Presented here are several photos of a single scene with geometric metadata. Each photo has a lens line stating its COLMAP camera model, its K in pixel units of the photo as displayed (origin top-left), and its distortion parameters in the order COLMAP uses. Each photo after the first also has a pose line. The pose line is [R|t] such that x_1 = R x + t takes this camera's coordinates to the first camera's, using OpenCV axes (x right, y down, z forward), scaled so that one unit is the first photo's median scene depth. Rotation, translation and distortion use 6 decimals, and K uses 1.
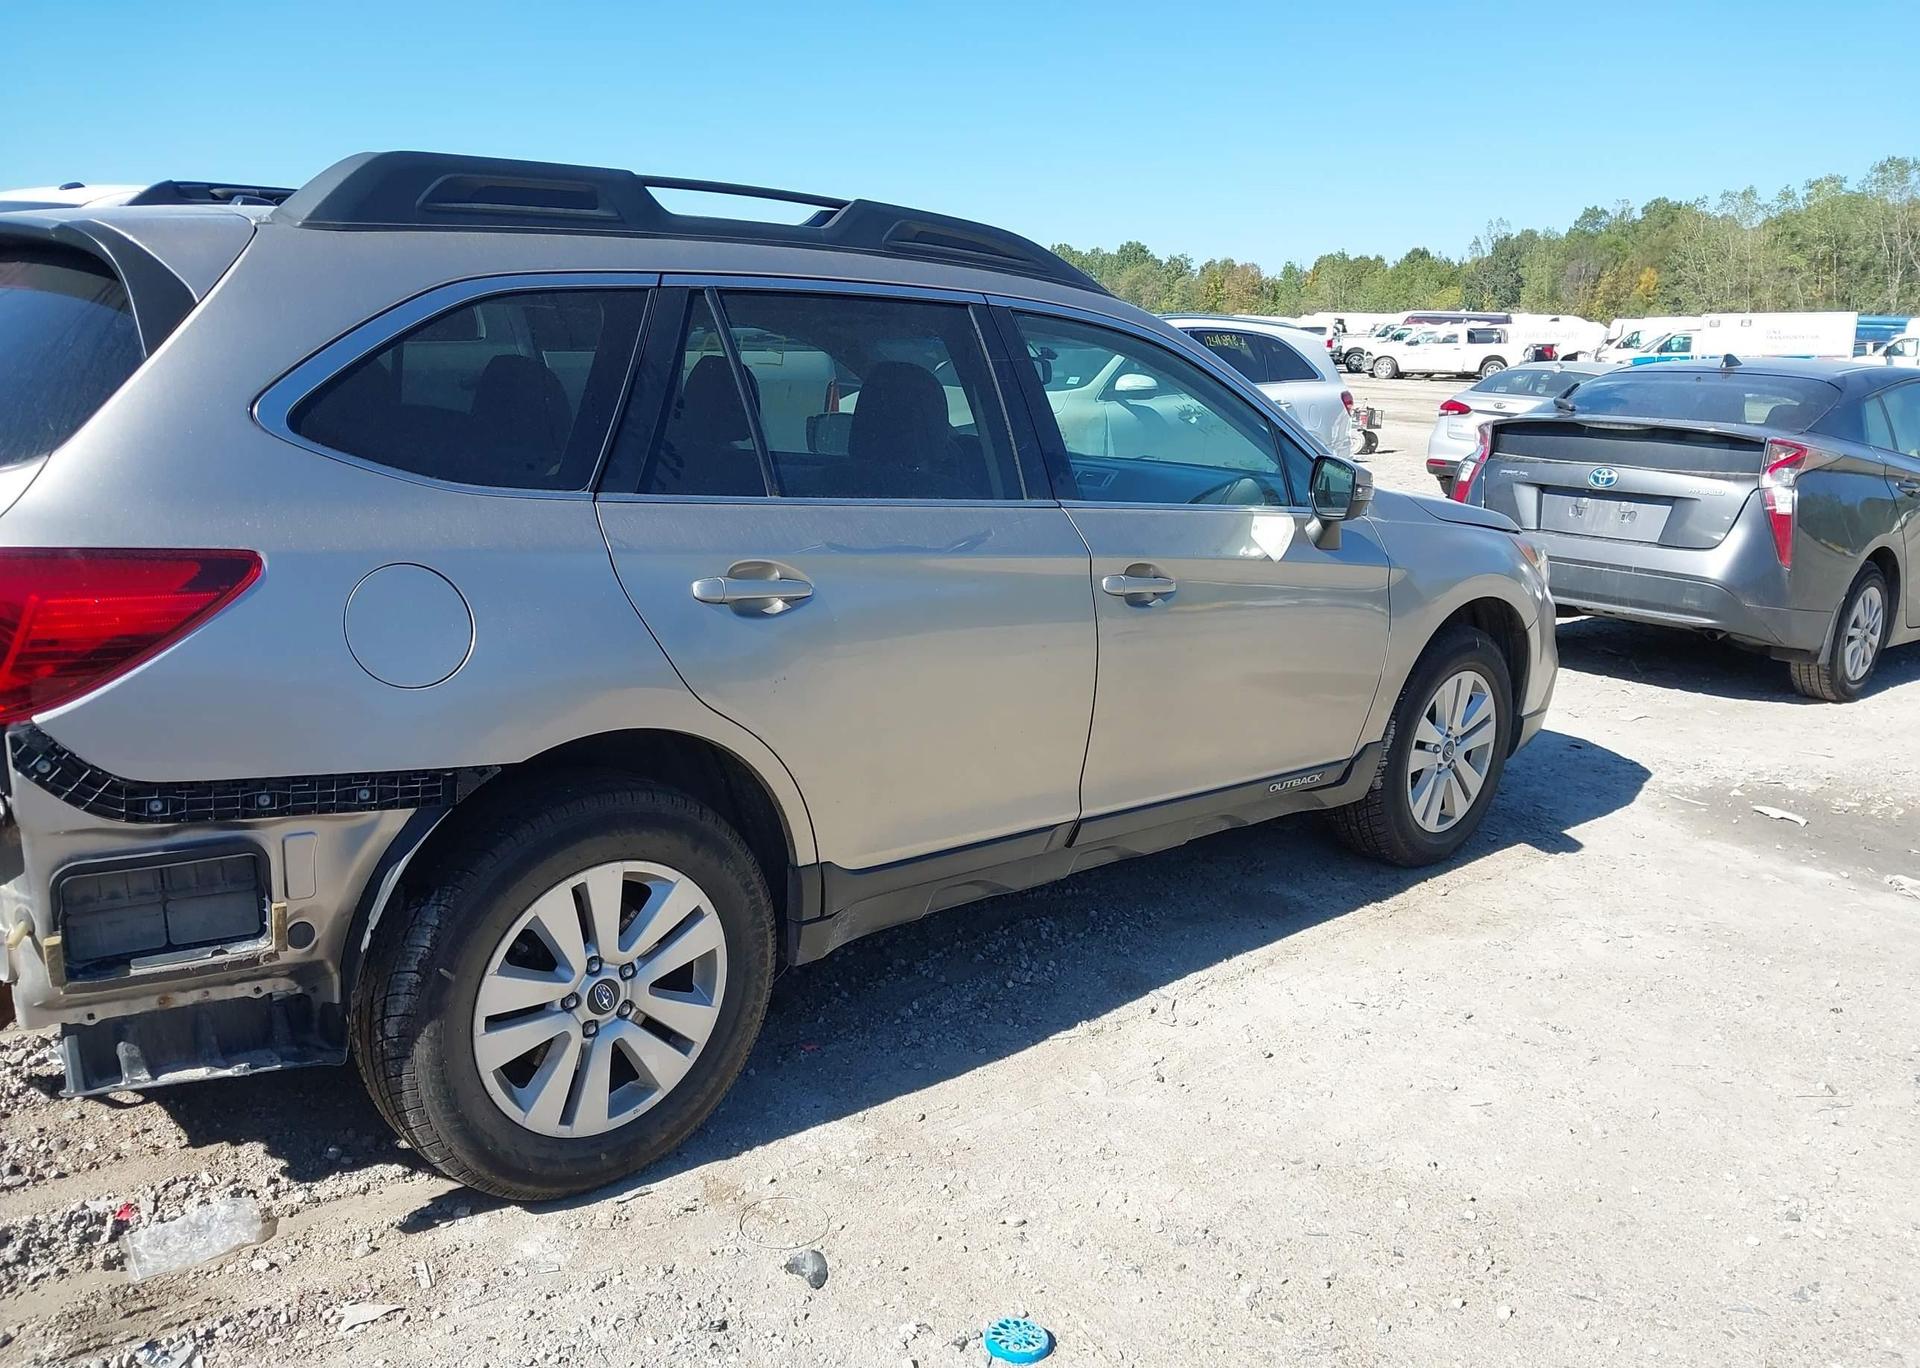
lens RADIAL K [[1510.3, 0, 960.0], [0, 1510.3, 684.0], [0, 0, 1]] dist [-0.008791, 0.011785]
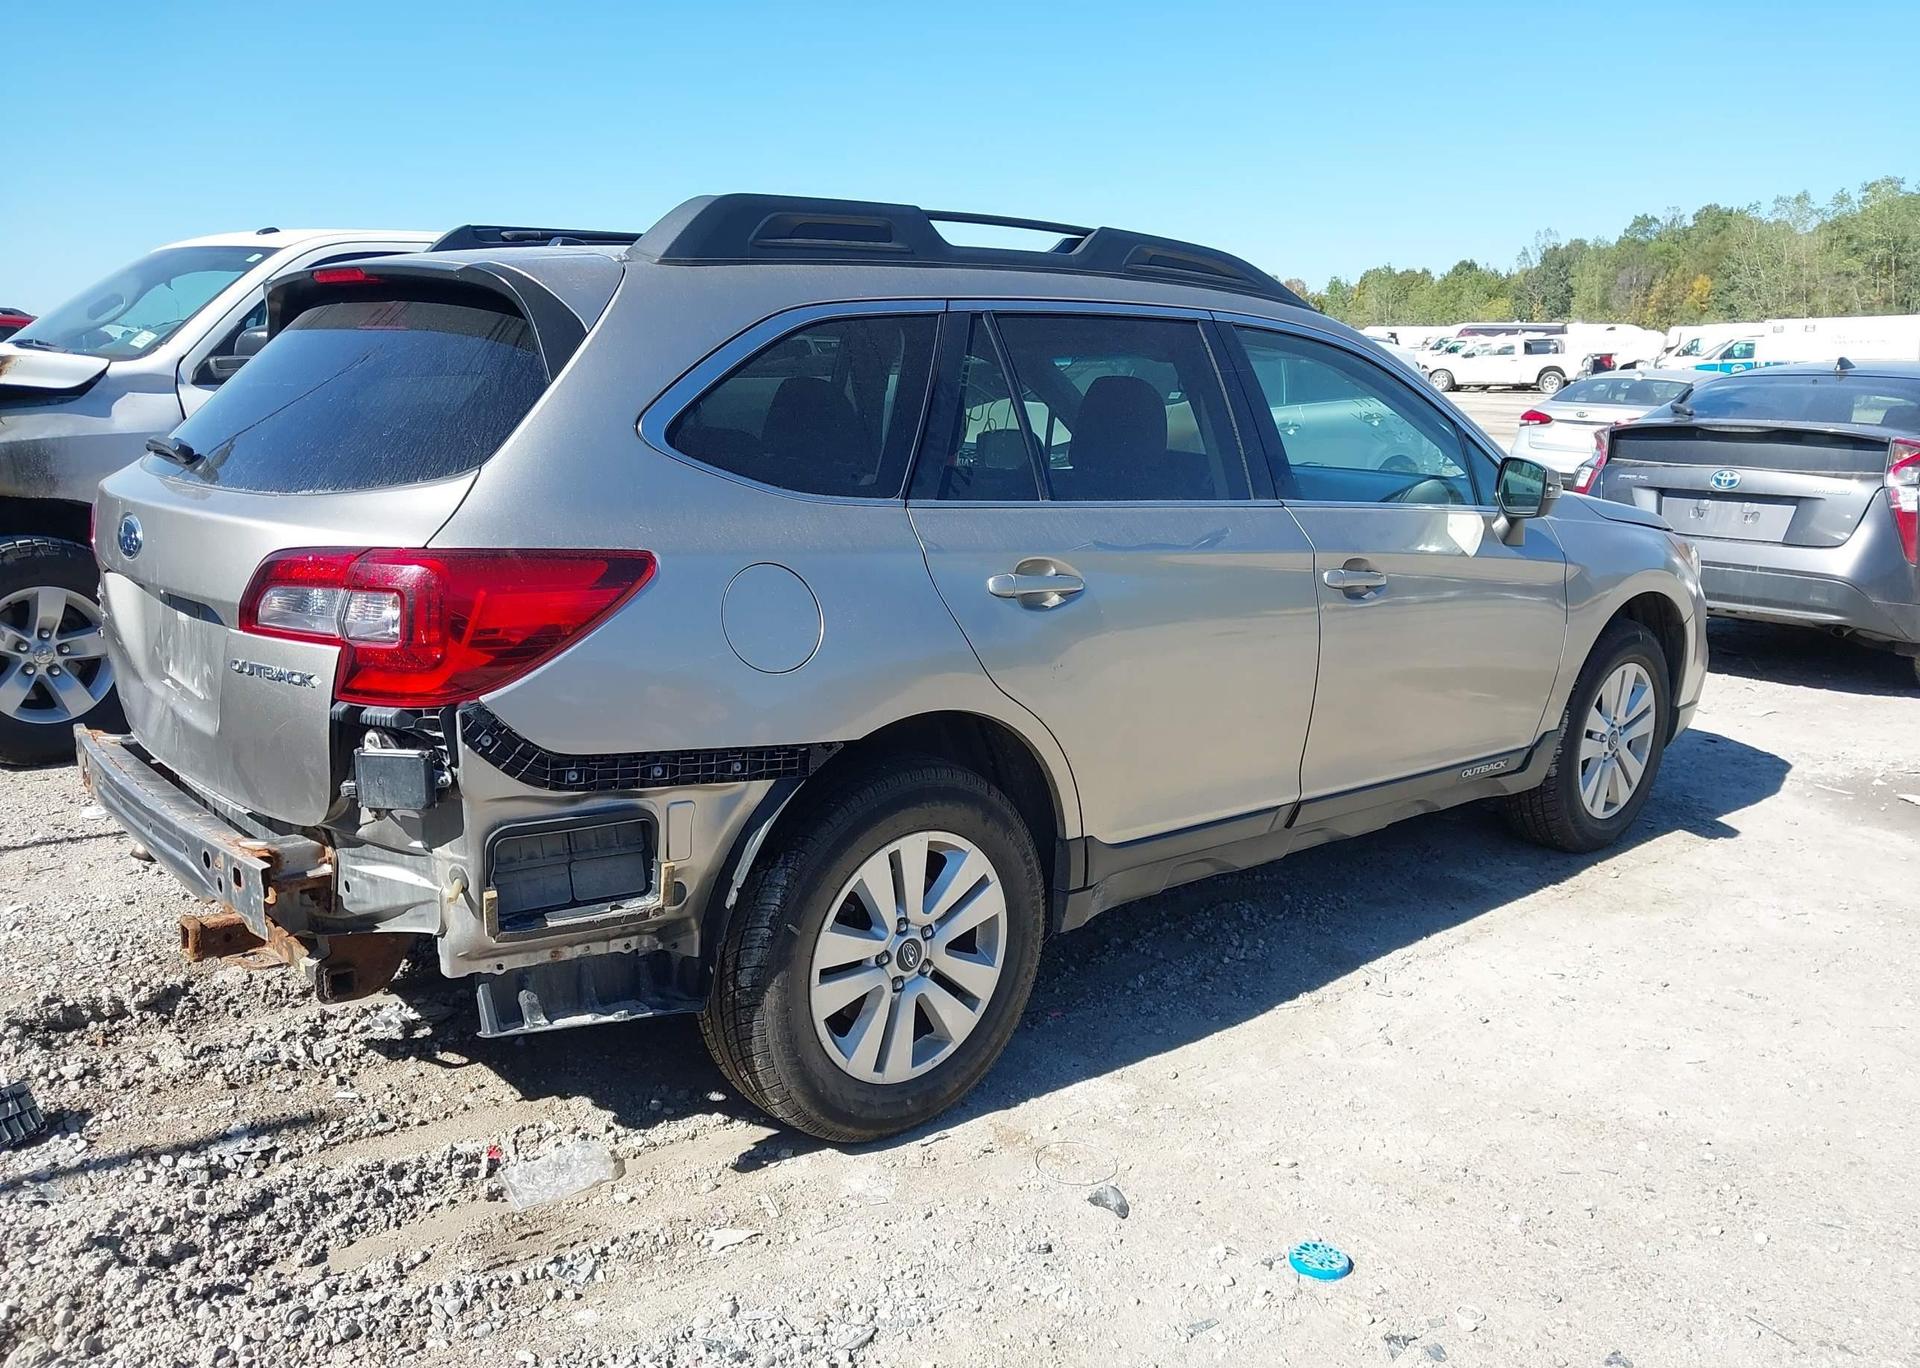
lens RADIAL K [[1512.7, 0, 960.0], [0, 1512.7, 684.0], [0, 0, 1]] dist [0.007244, -0.017708]
pose [[0.999469, -0.013901, -0.029465, -0.154367], [0.013463, 0.999796, -0.015035, 0.024505], [0.029668, 0.014631, 0.999453, -0.094562]]
